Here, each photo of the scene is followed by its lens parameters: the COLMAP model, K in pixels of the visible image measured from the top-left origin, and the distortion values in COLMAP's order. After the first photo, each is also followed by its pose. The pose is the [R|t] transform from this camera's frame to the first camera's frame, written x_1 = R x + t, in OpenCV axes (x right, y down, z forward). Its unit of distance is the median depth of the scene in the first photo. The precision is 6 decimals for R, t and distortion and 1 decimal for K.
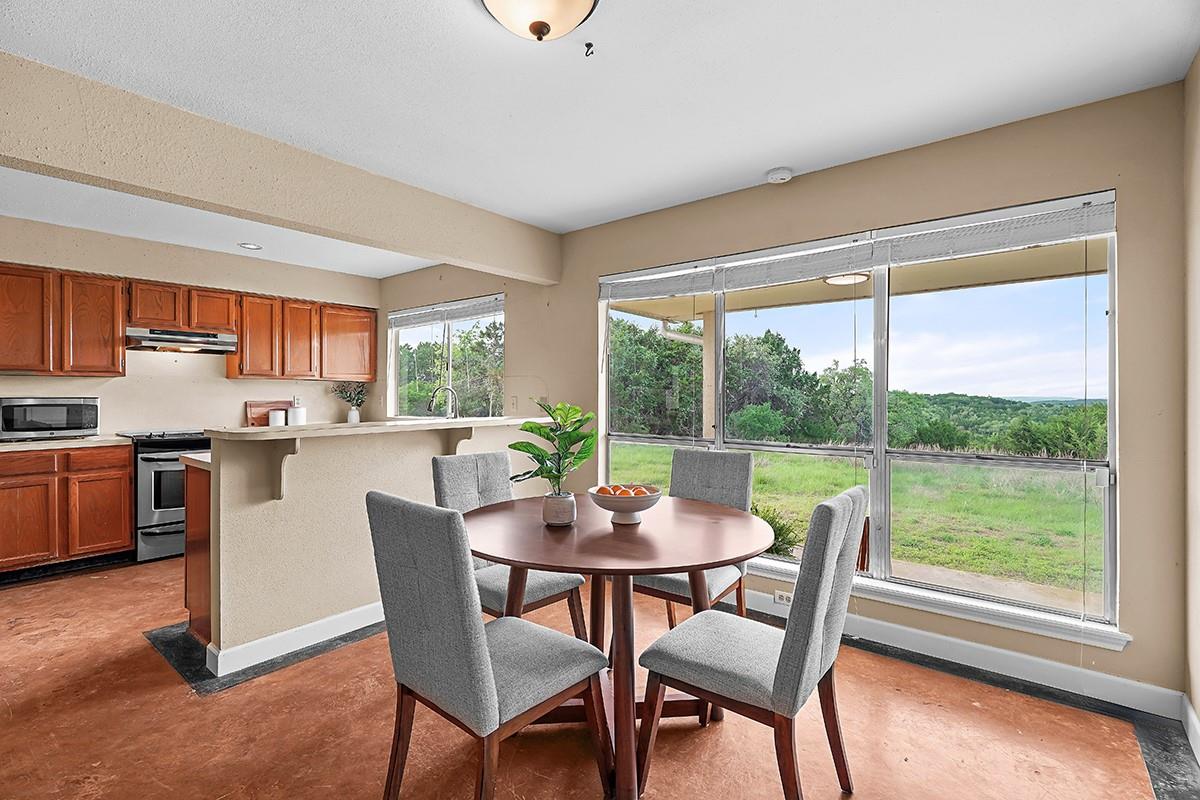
lens RADIAL K [[556.3, 0, 586.4], [0, 556.3, 395.5], [0, 0, 1]] dist [-0.002326, -0.000637]
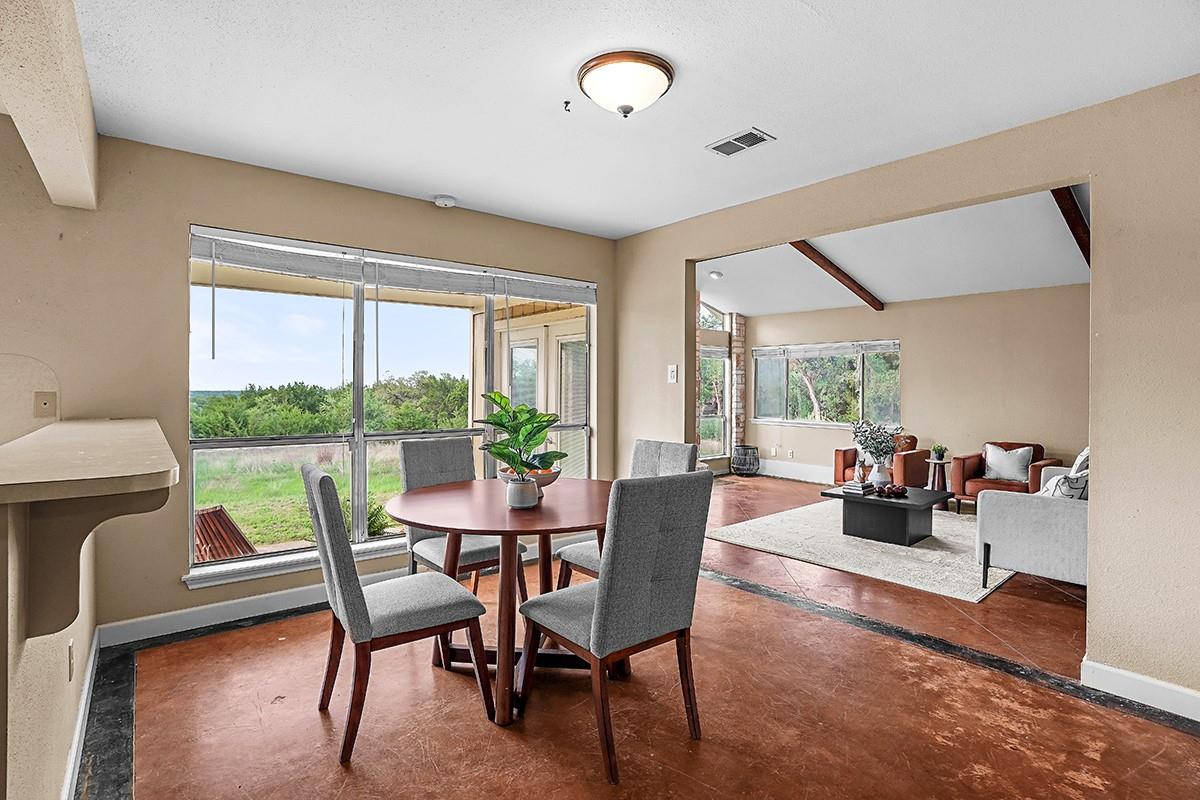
lens RADIAL K [[578.5, 0, 610.0], [0, 578.5, 380.5], [0, 0, 1]] dist [-0.028043, 0.004372]
pose [[0.170383, 0.011769, 0.985308, -0.561845], [-0.001686, 0.999931, -0.011652, -0.002357], [-0.985376, 0.000324, 0.170391, 0.322022]]
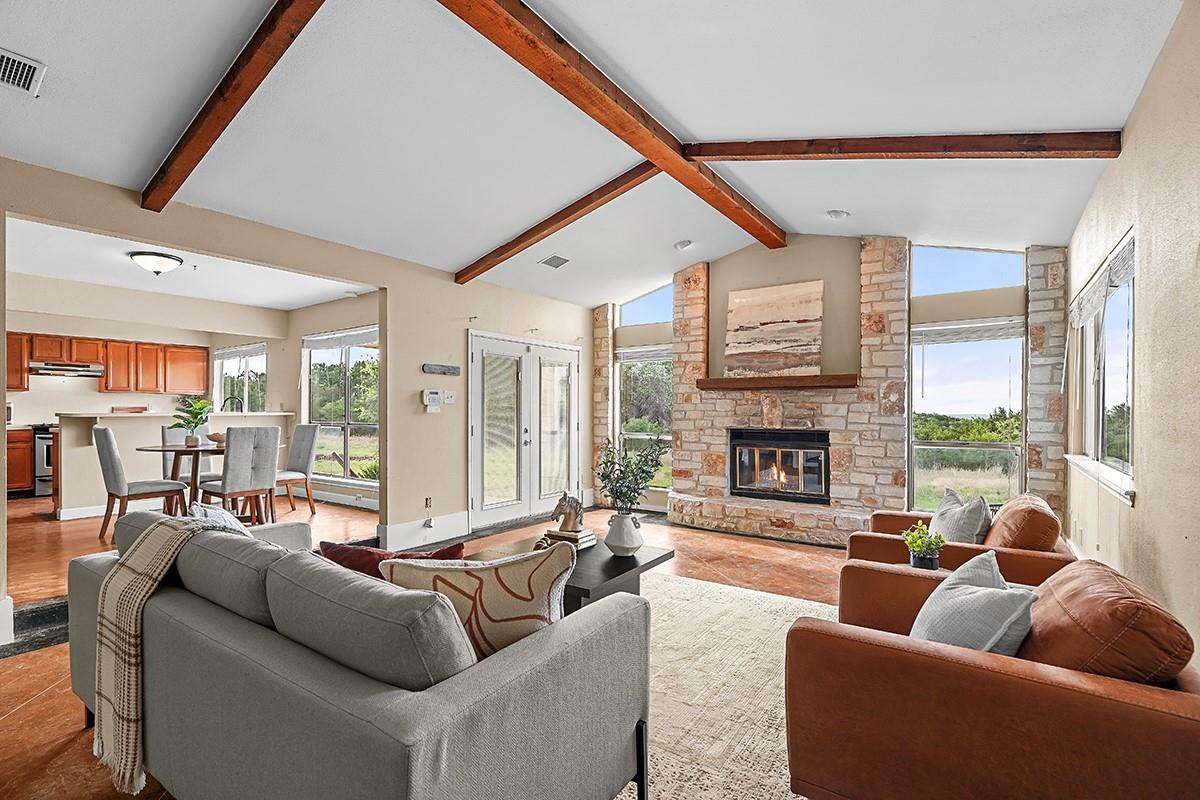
lens RADIAL K [[556.3, 0, 596.4], [0, 556.3, 415.0], [0, 0, 1]] dist [-0.002326, -0.000637]
pose [[0.997591, -0.002235, 0.069333, 0.795389], [0.002112, 0.999996, 0.001853, 0.041279], [-0.069337, -0.001702, 0.997592, -0.826155]]
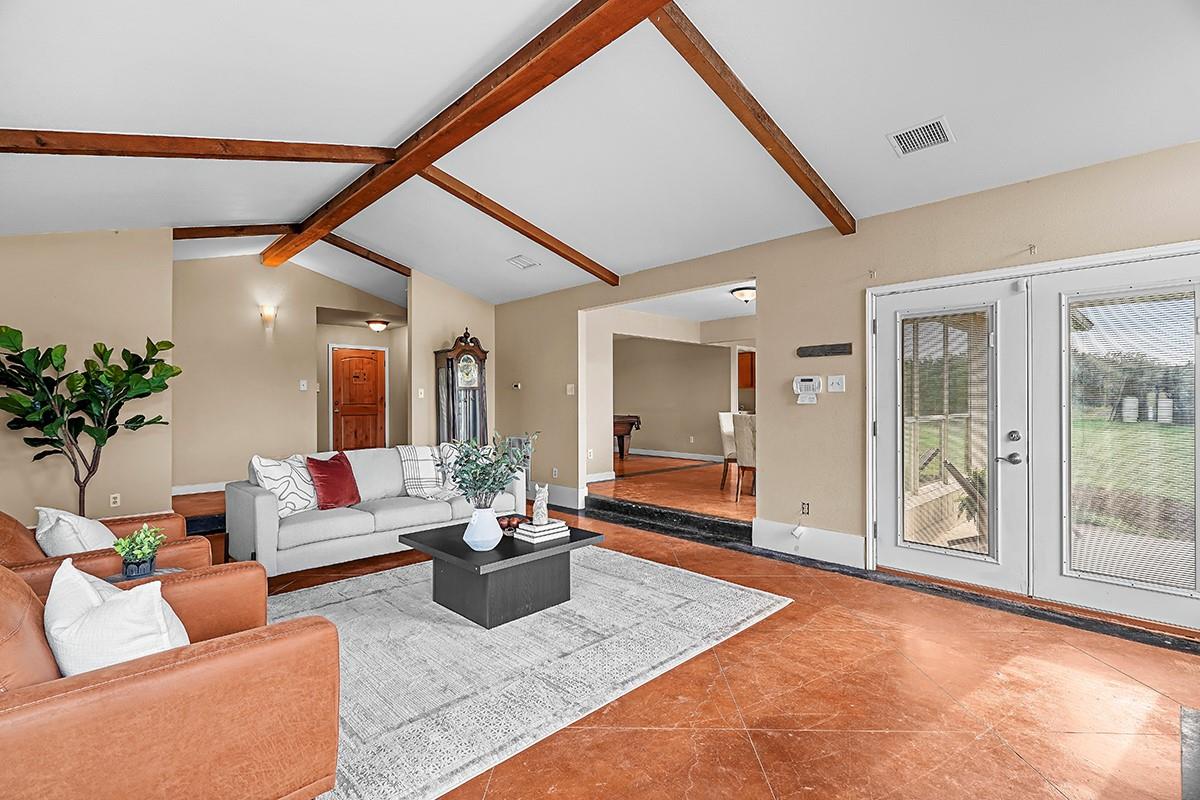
lens RADIAL K [[556.3, 0, 606.4], [0, 556.3, 402.8], [0, 0, 1]] dist [-0.002326, -0.000637]
pose [[-0.110982, -0.000147, -0.993822, 1.587956], [-0.002524, 0.999997, 0.000134, 0.037128], [0.993819, 0.002523, -0.110982, 0.163156]]
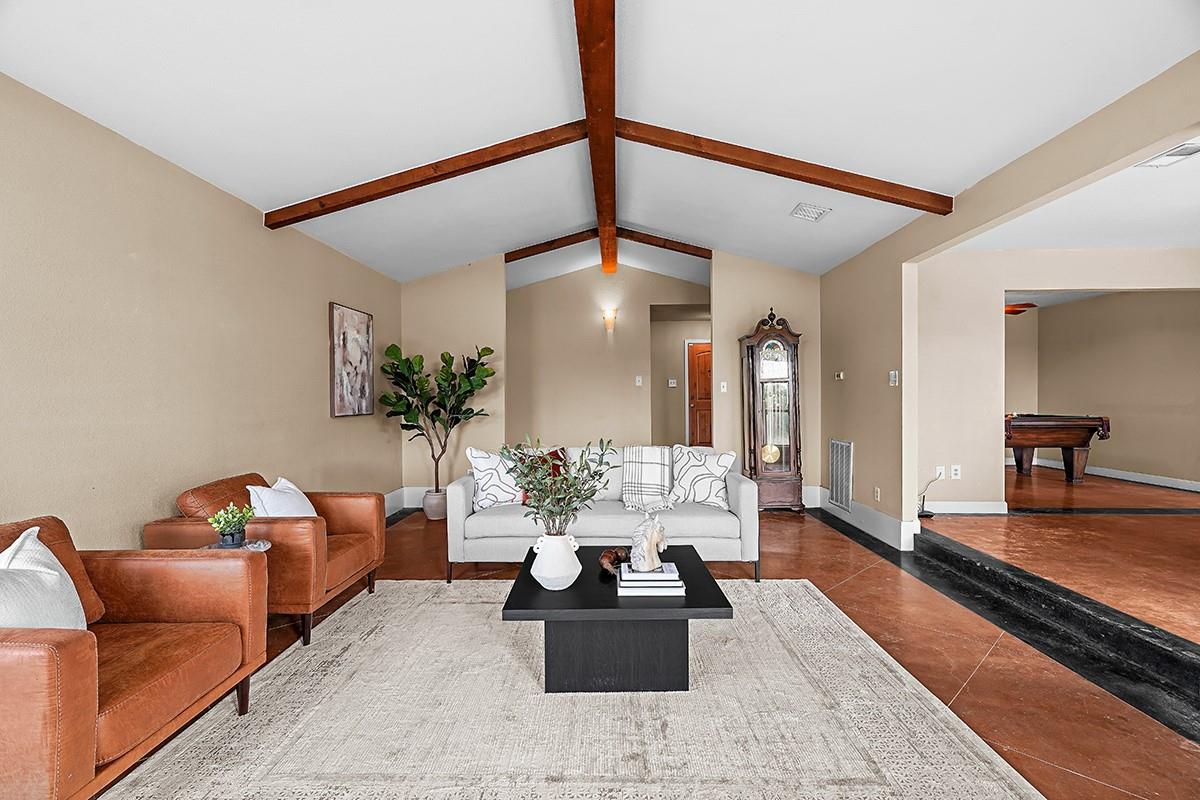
lens RADIAL K [[556.3, 0, 594.1], [0, 556.3, 403.5], [0, 0, 1]] dist [-0.002326, -0.000637]
pose [[-0.796419, 0.008780, -0.604682, 1.192784], [0.001537, 0.999921, 0.012494, 0.035398], [0.604744, 0.009021, -0.796369, 0.395457]]
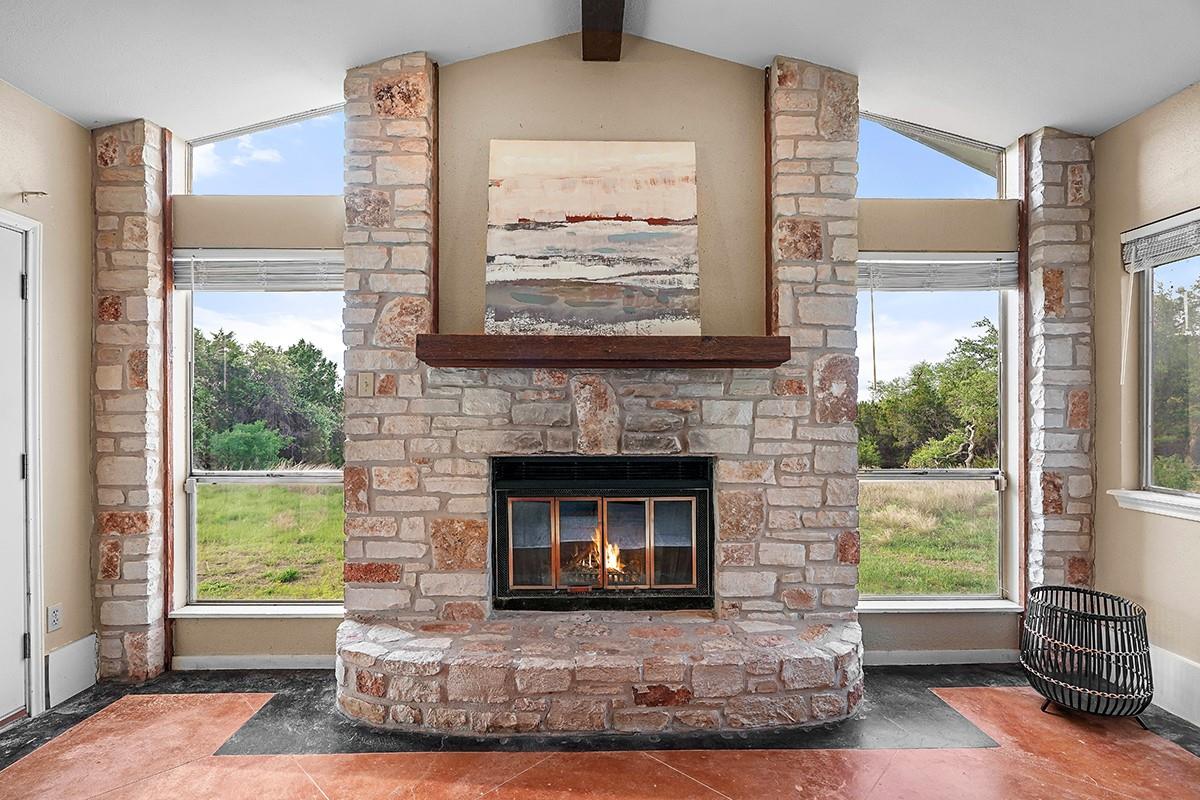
lens RADIAL K [[556.3, 0, 596.2], [0, 556.3, 415.3], [0, 0, 1]] dist [-0.002326, -0.000637]
pose [[0.762917, -0.005334, 0.646474, 0.931004], [0.006528, 0.999979, 0.000547, 0.033977], [-0.646463, 0.003803, 0.762936, 0.068110]]
